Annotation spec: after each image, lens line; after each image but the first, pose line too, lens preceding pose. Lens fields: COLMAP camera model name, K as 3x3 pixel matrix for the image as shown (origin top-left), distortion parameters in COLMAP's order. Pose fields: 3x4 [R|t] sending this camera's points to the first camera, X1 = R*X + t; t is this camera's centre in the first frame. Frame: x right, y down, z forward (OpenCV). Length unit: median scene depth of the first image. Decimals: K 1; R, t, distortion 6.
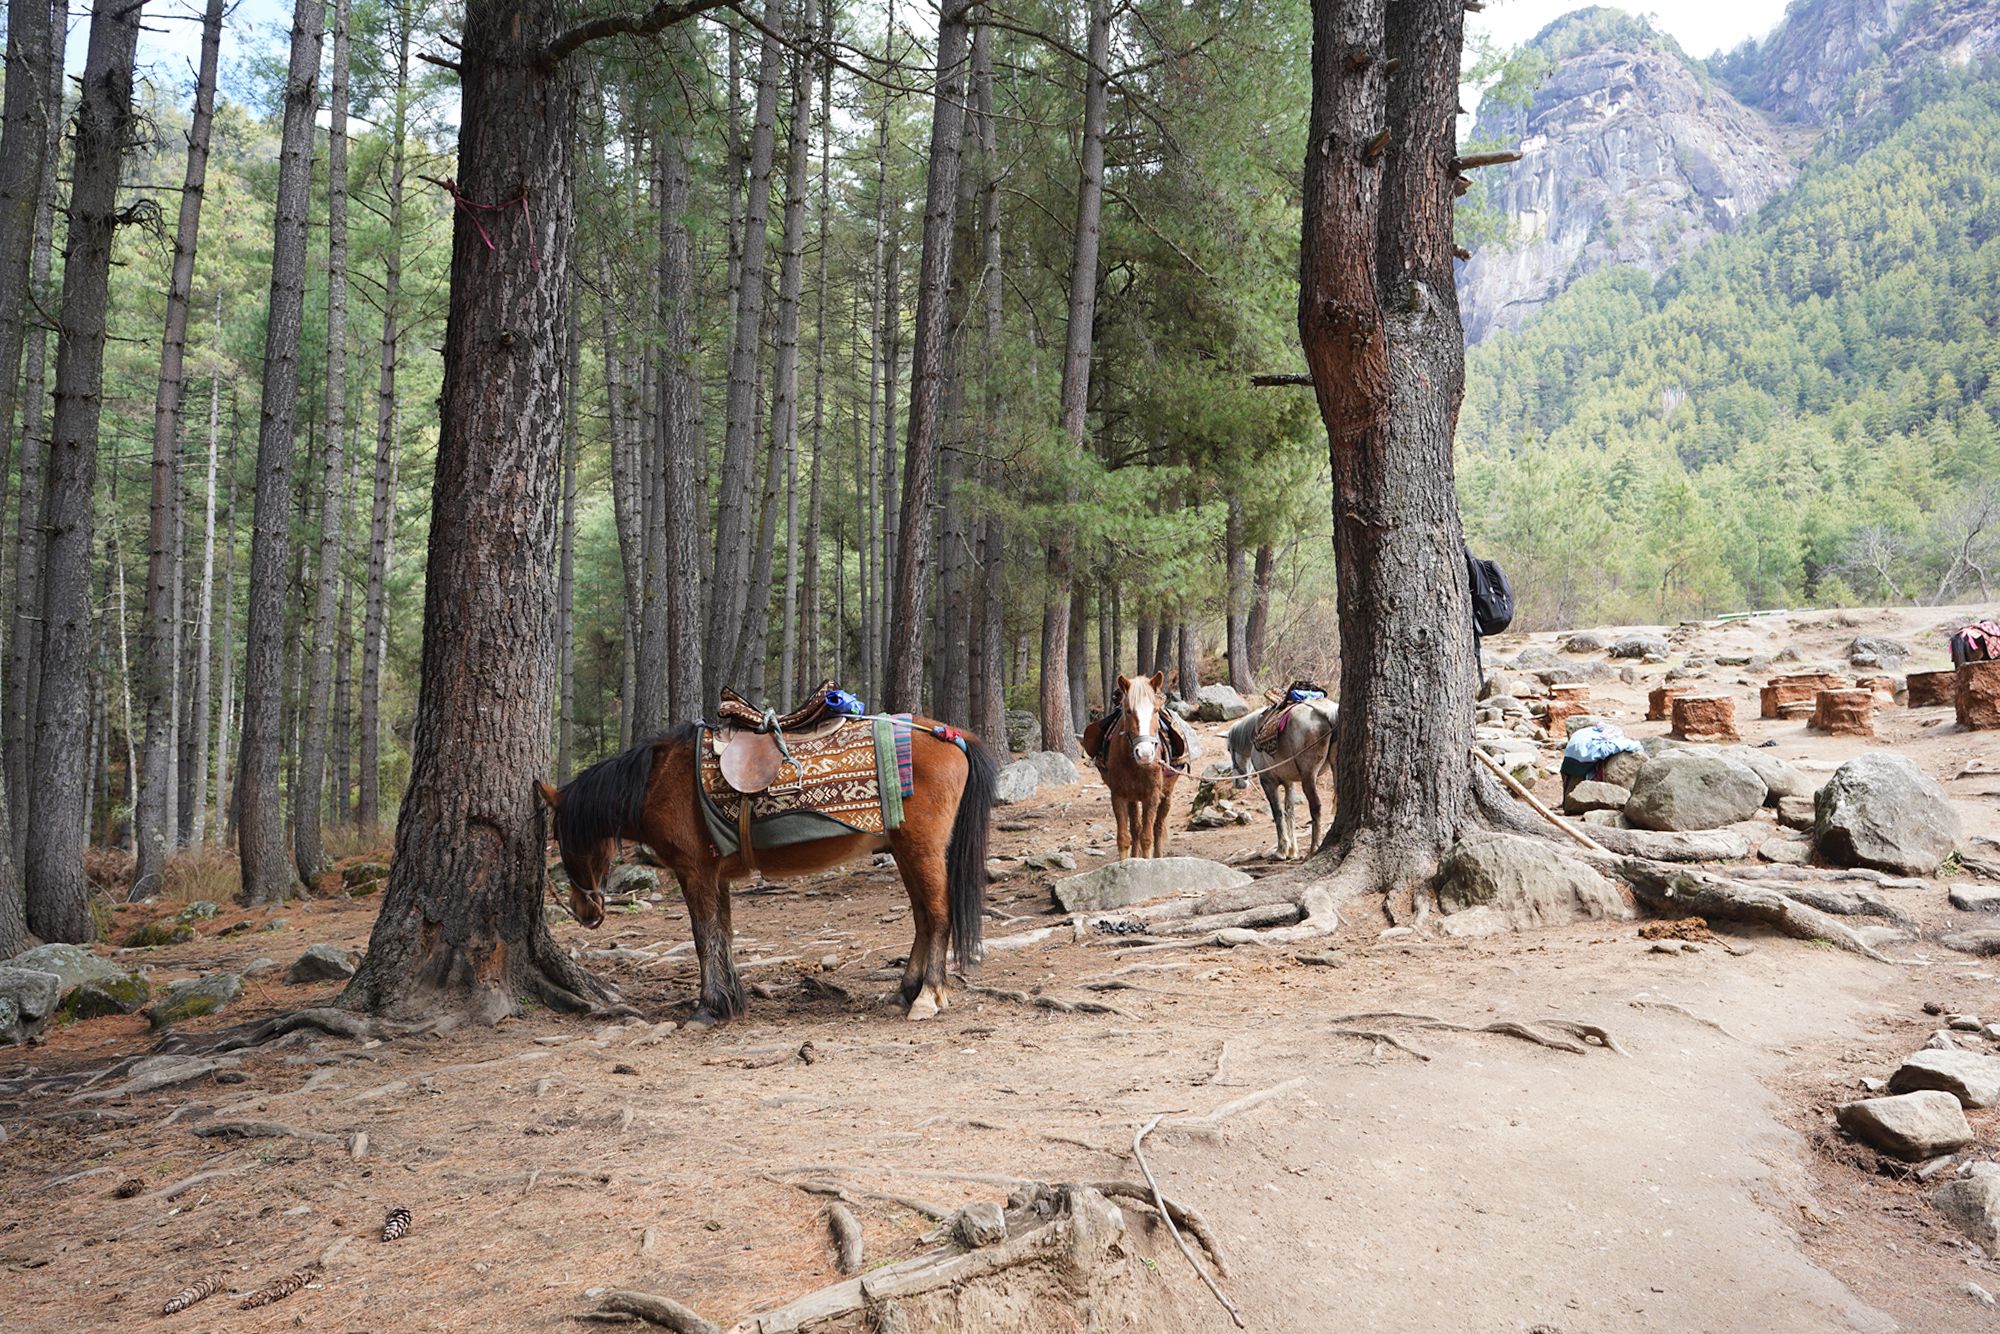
lens RADIAL K [[1387.7, 0, 1000.0], [0, 1387.7, 667.0], [0, 0, 1]] dist [-0.027854, 0.027672]
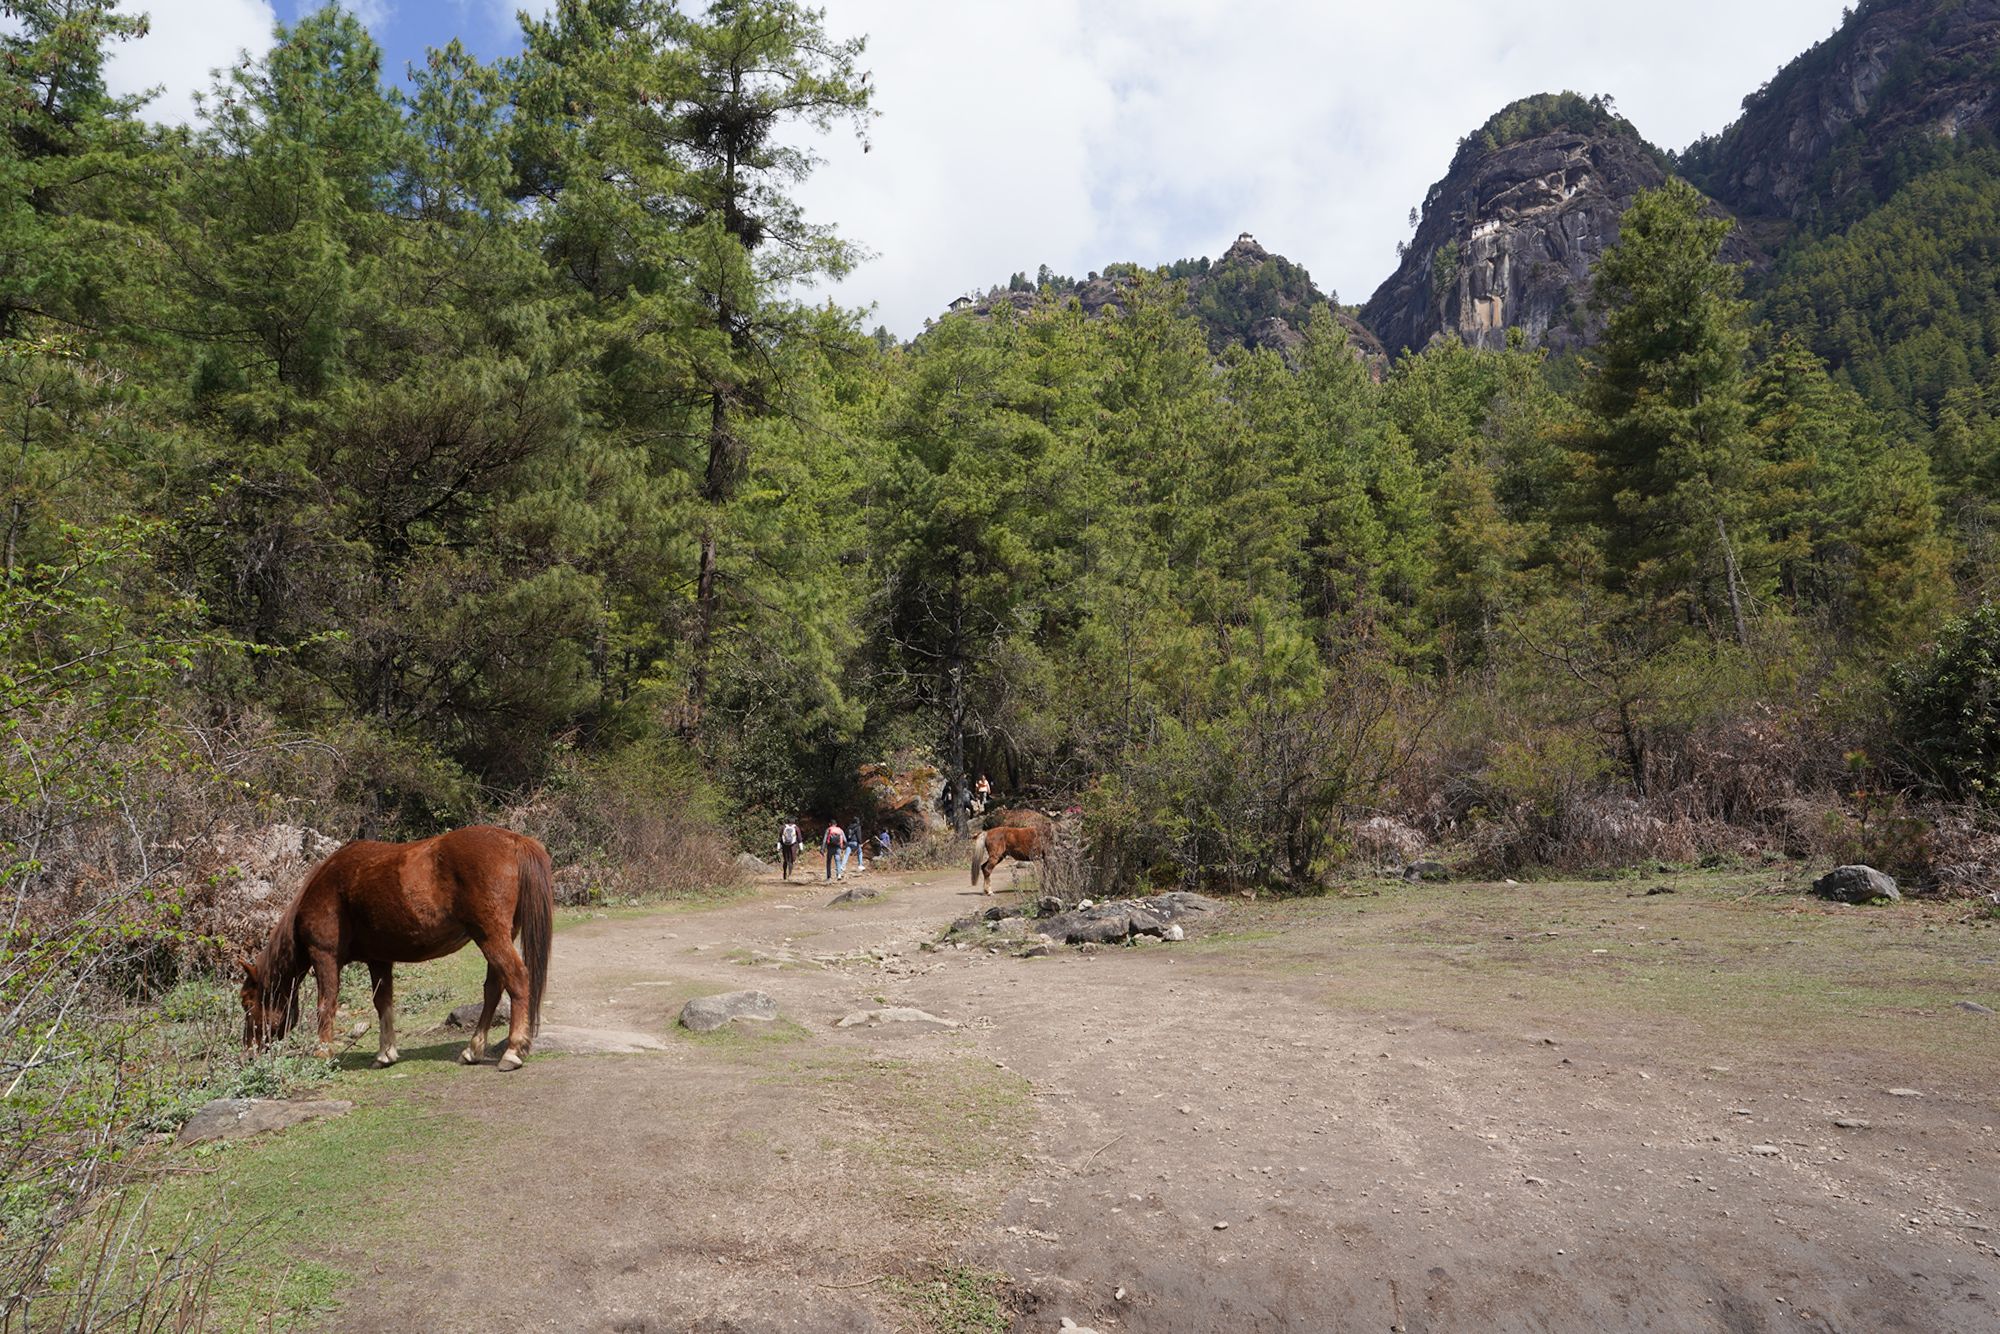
lens RADIAL K [[1416.6, 0, 1000.0], [0, 1416.6, 667.0], [0, 0, 1]] dist [-0.027772, 0.030816]
pose [[0.999464, 0.002186, 0.032677, 0.035687], [0.000819, 0.995791, -0.091648, -0.002405], [-0.032740, 0.091625, 0.995255, 0.110796]]
